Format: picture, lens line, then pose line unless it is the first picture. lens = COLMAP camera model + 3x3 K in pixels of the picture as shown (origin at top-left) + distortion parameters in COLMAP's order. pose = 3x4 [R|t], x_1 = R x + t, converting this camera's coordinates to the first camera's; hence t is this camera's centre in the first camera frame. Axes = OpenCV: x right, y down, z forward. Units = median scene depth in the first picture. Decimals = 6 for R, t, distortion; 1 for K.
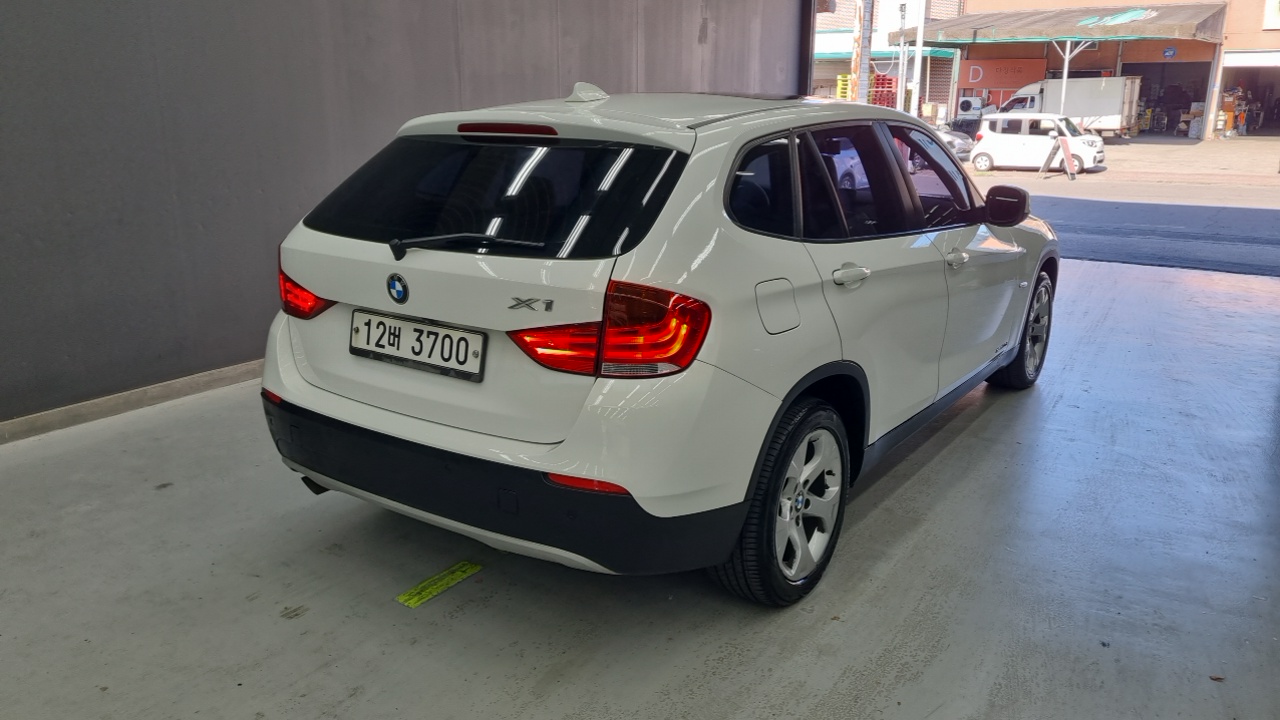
lens RADIAL K [[951.7, 0, 637.5], [0, 951.7, 340.8], [0, 0, 1]] dist [0.069151, -0.067580]
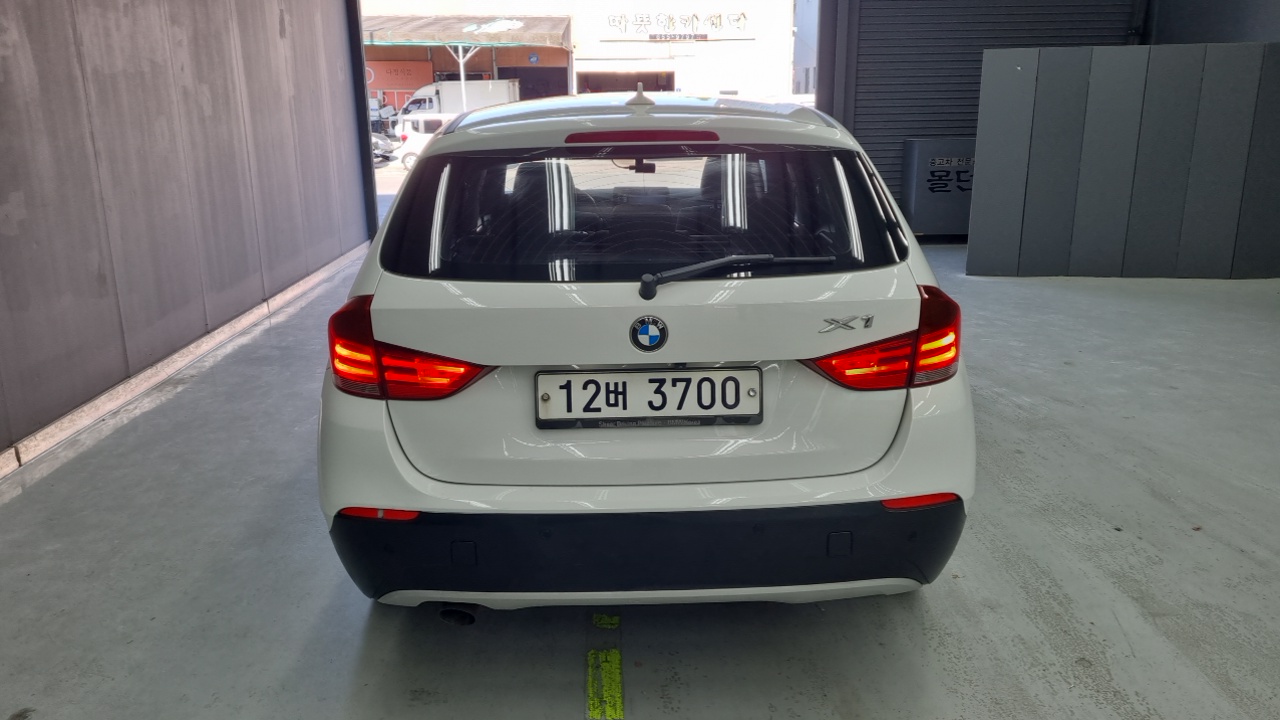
lens RADIAL K [[951.7, 0, 637.5], [0, 951.7, 340.8], [0, 0, 1]] dist [0.069151, -0.067580]
pose [[0.802826, -0.159954, 0.574356, -0.687150], [0.160676, 0.985743, 0.049932, -0.085782], [-0.574154, 0.052198, 0.817081, 0.316028]]
